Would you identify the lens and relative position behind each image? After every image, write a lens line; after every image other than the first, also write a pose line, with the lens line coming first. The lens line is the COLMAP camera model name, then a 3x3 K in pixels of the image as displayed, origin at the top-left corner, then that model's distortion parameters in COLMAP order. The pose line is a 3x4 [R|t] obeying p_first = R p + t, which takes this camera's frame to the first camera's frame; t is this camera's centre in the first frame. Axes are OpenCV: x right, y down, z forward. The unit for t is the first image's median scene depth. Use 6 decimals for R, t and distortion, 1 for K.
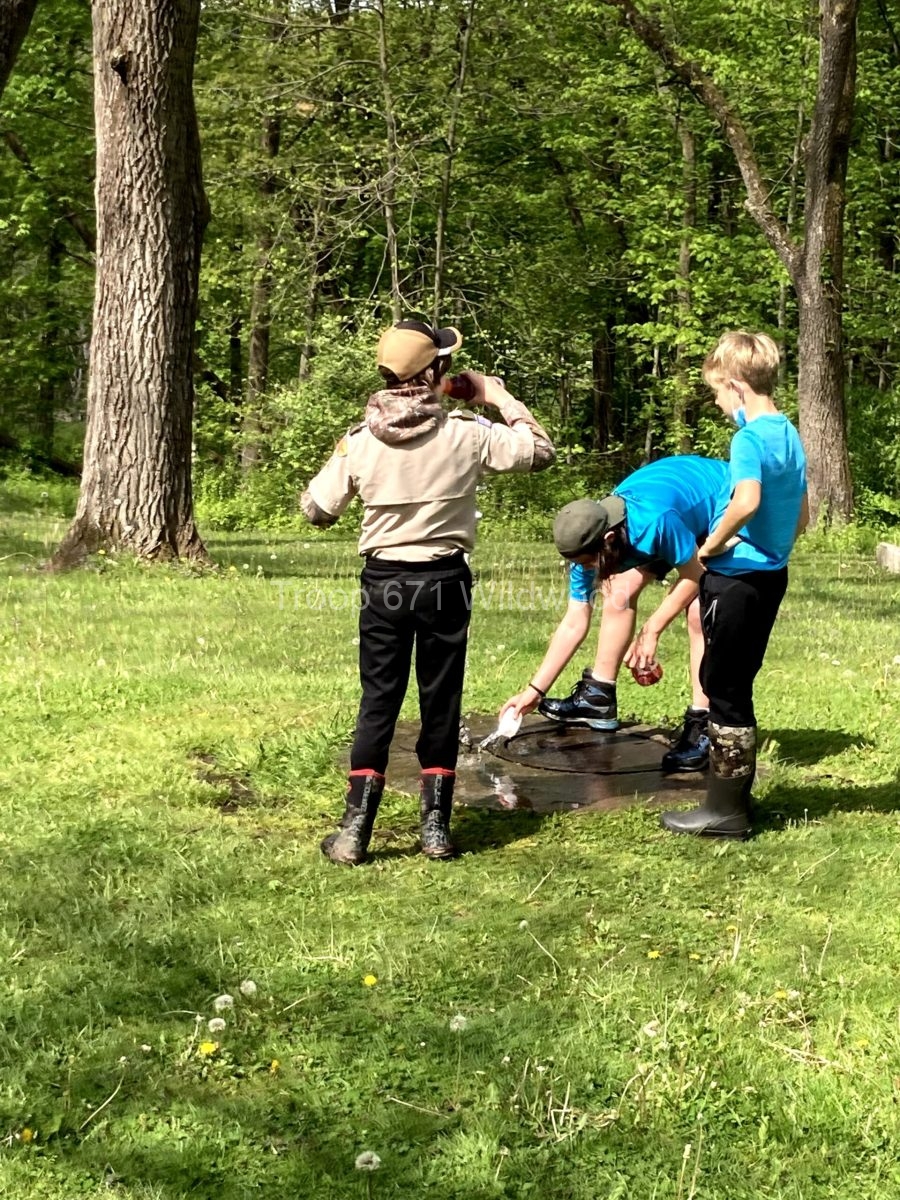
lens RADIAL K [[2278.8, 0, 450.0], [0, 2278.8, 600.0], [0, 0, 1]] dist [0.164487, -0.856779]
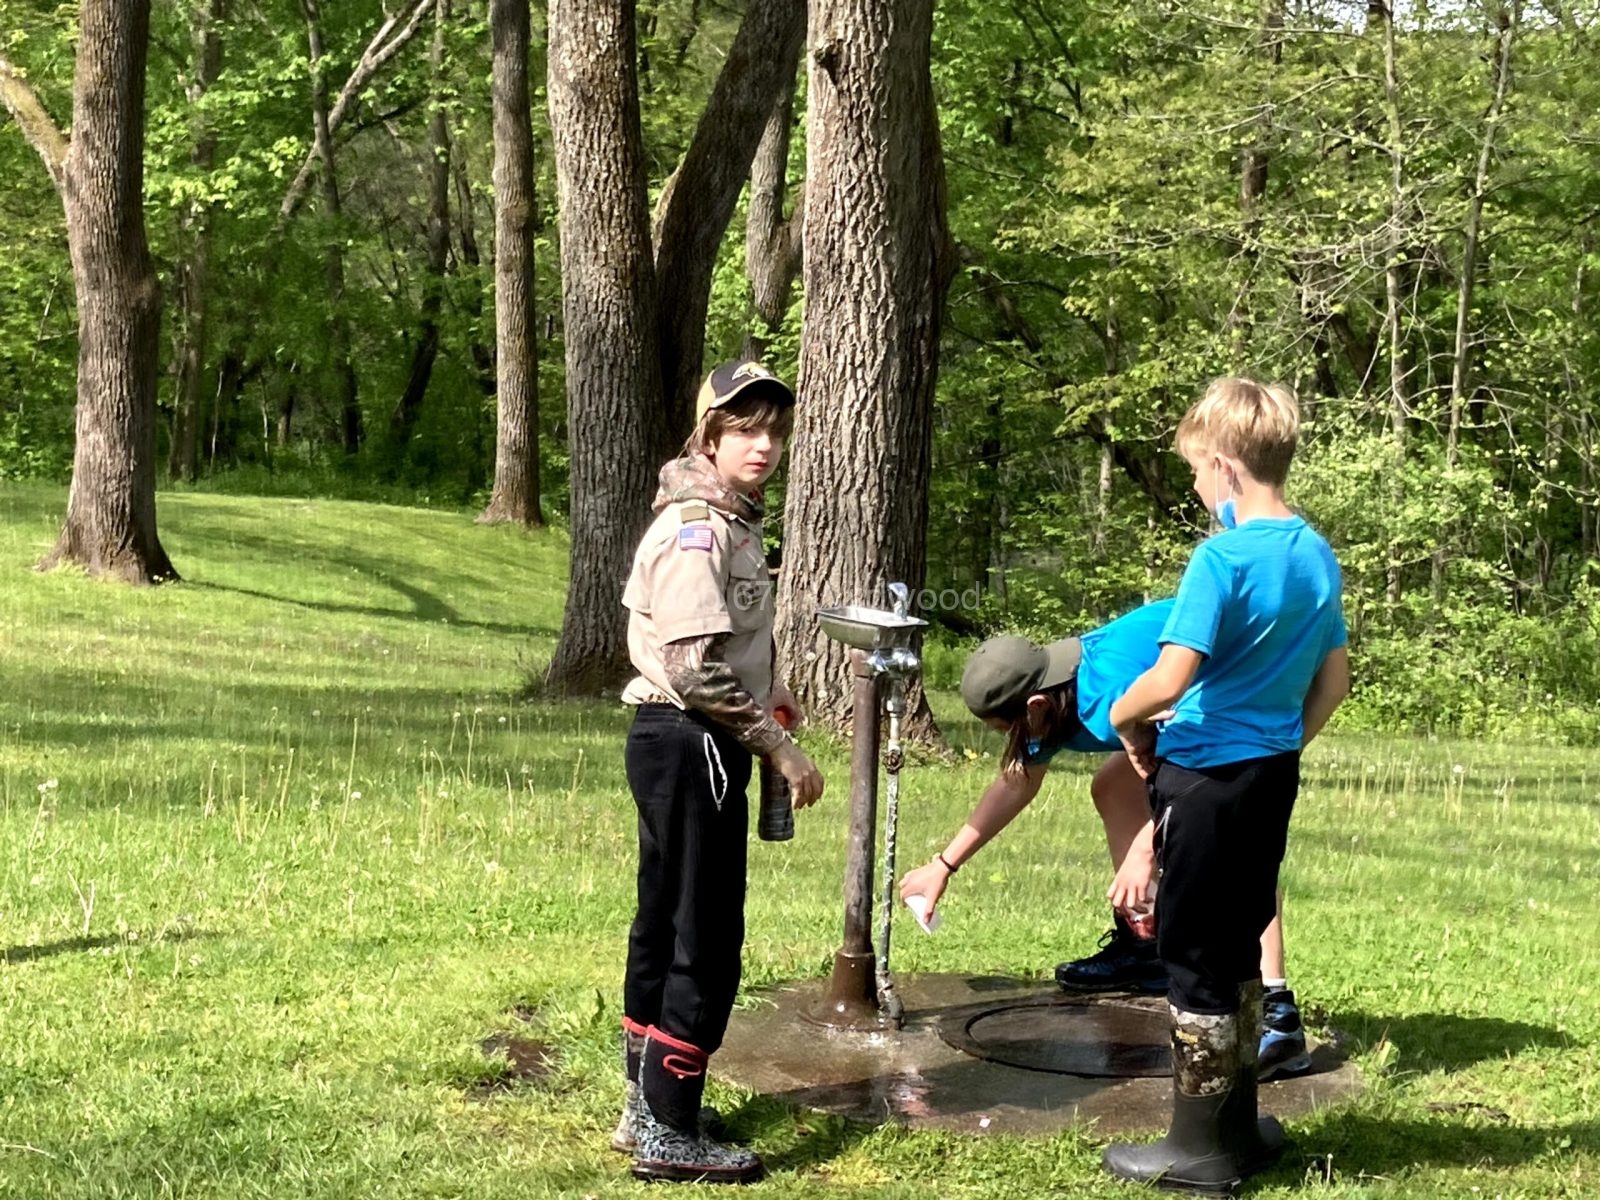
lens RADIAL K [[3038.4, 0, 800.0], [0, 3038.4, 600.0], [0, 0, 1]] dist [0.164487, -0.856779]
pose [[0.964946, 0.027853, -0.260966, 0.101867], [-0.046086, 0.996885, -0.064010, 0.000865], [0.258370, 0.073793, 0.963224, 0.073556]]
